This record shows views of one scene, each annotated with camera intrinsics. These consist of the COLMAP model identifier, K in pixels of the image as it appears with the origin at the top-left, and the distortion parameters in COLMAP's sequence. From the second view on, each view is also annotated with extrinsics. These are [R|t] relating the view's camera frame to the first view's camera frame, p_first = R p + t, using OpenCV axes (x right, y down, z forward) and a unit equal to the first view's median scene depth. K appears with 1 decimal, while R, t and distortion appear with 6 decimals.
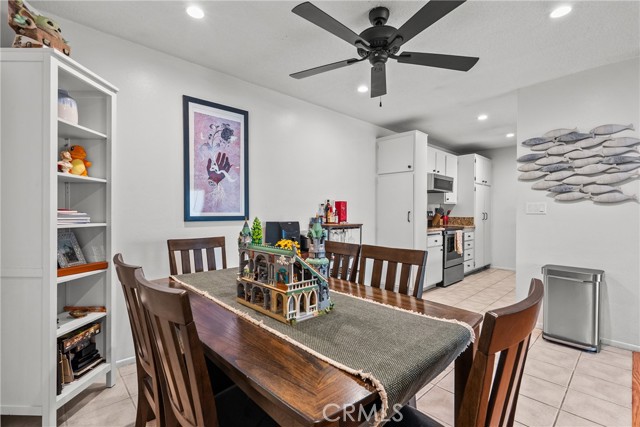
lens RADIAL K [[295.2, 0, 319.1], [0, 295.2, 215.3], [0, 0, 1]] dist [-0.005995, 0.002484]
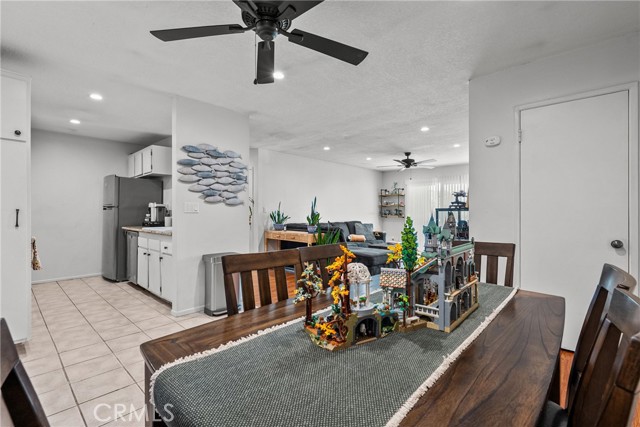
lens RADIAL K [[295.2, 0, 319.2], [0, 295.2, 213.9], [0, 0, 1]] dist [-0.005995, 0.002484]
pose [[-0.071932, -0.006570, 0.997388, -0.461812], [0.006272, 0.999956, 0.007040, -0.005185], [-0.997390, 0.006762, -0.071888, 0.623129]]
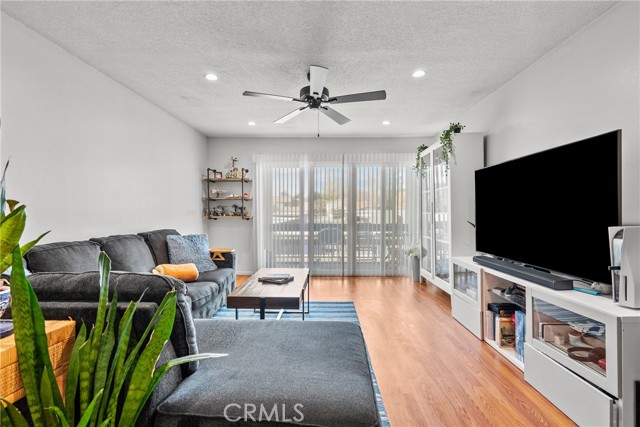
lens RADIAL K [[295.2, 0, 316.7], [0, 295.2, 212.1], [0, 0, 1]] dist [-0.005995, 0.002484]
pose [[-0.705144, -0.000326, 0.709064, 1.033746], [0.003731, 0.999984, 0.004170, 0.009835], [-0.709054, 0.005586, -0.705132, 0.488493]]
